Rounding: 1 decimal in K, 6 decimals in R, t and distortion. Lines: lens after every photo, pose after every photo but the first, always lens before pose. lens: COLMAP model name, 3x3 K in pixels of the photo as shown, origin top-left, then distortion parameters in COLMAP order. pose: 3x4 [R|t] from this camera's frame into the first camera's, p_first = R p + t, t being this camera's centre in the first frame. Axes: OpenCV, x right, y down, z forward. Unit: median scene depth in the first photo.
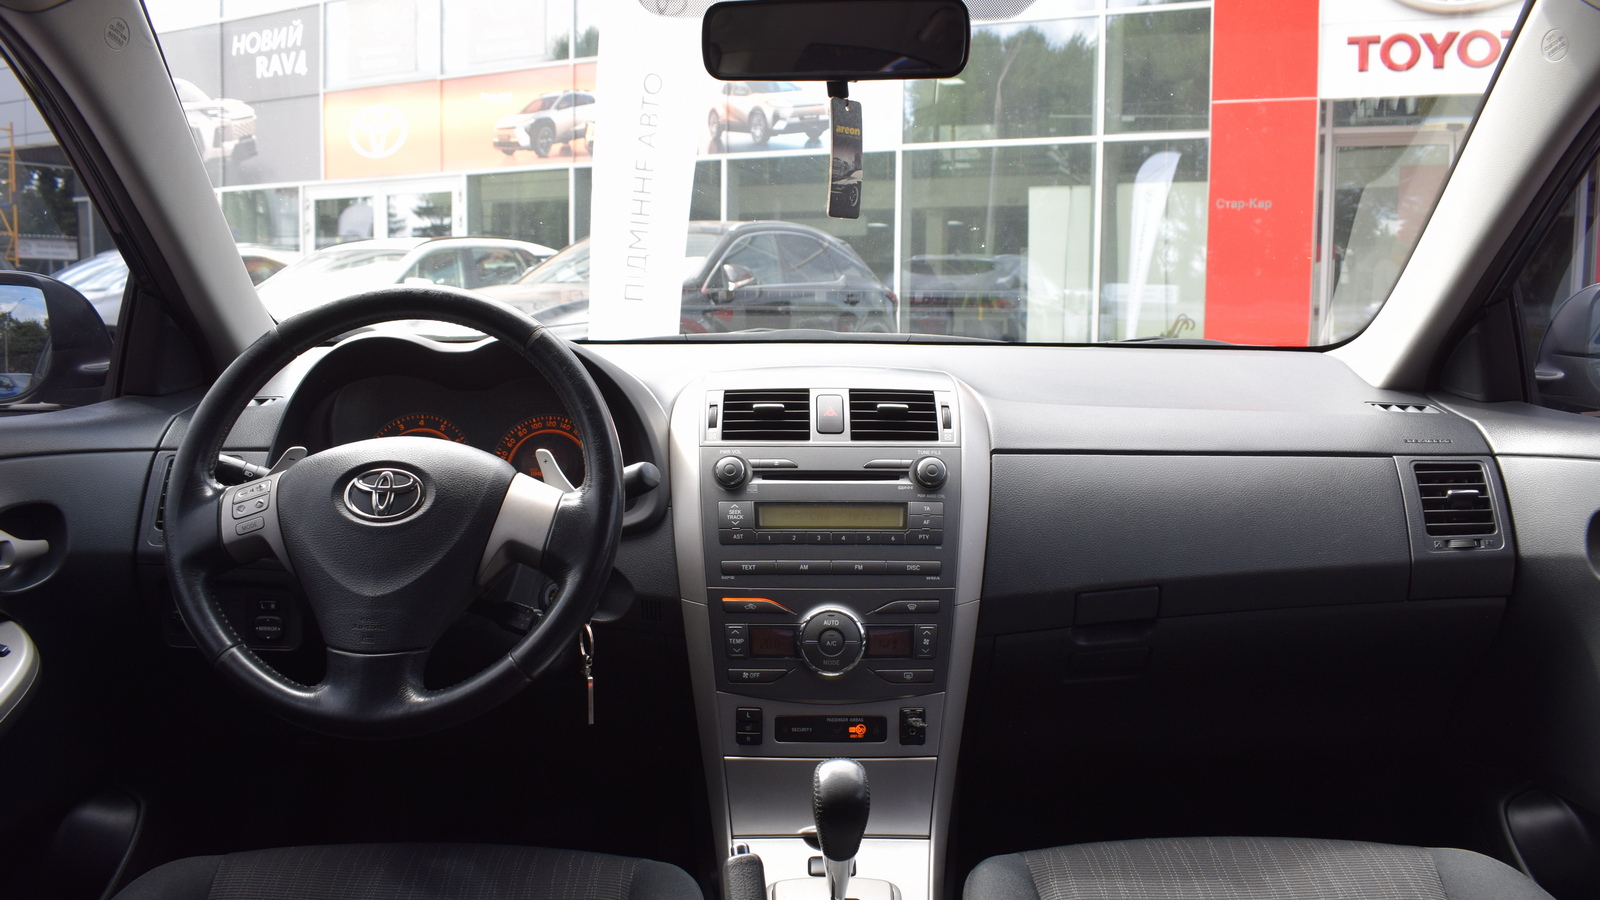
lens RADIAL K [[1295.1, 0, 800.0], [0, 1295.1, 450.0], [0, 0, 1]] dist [-0.088786, -0.000972]
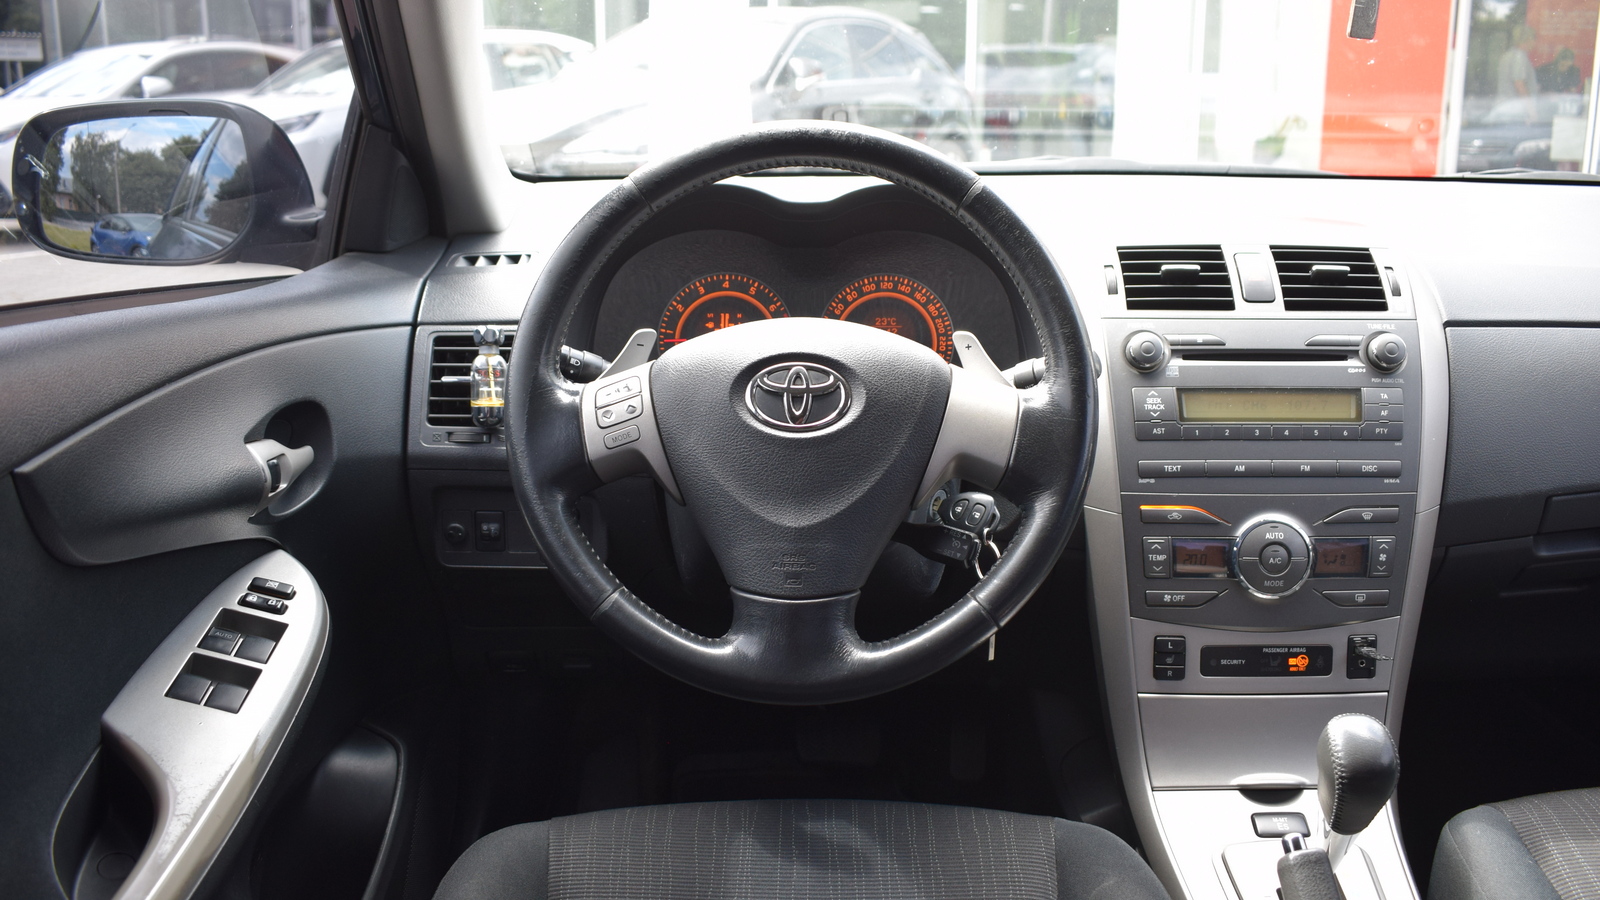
lens RADIAL K [[1409.0, 0, 800.0], [0, 1409.0, 450.0], [0, 0, 1]] dist [-0.095105, 0.006745]
pose [[0.999829, -0.002461, -0.018340, -0.259195], [0.004890, 0.991023, 0.133602, -0.040683], [0.017846, -0.133669, 0.990865, 0.117863]]
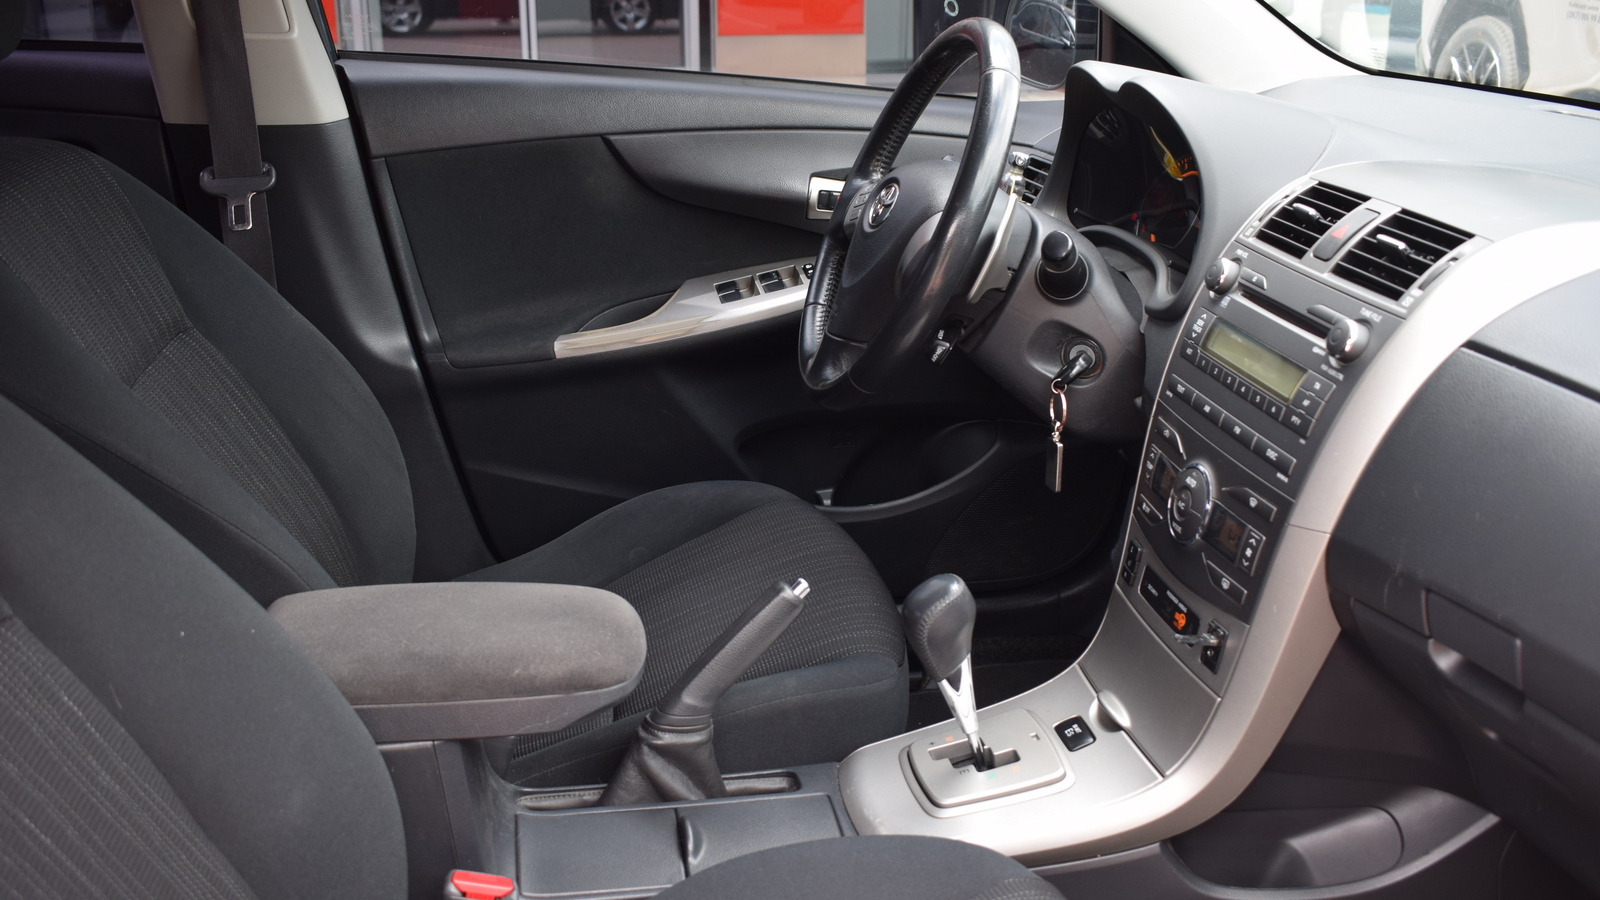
lens RADIAL K [[1515.9, 0, 800.0], [0, 1515.9, 450.0], [0, 0, 1]] dist [0.000534, 0.000446]
pose [[0.171005, 0.328645, -0.928843, 0.849096], [-0.120355, 0.942637, 0.311368, -0.149964], [0.977892, 0.058546, 0.200749, 0.558428]]
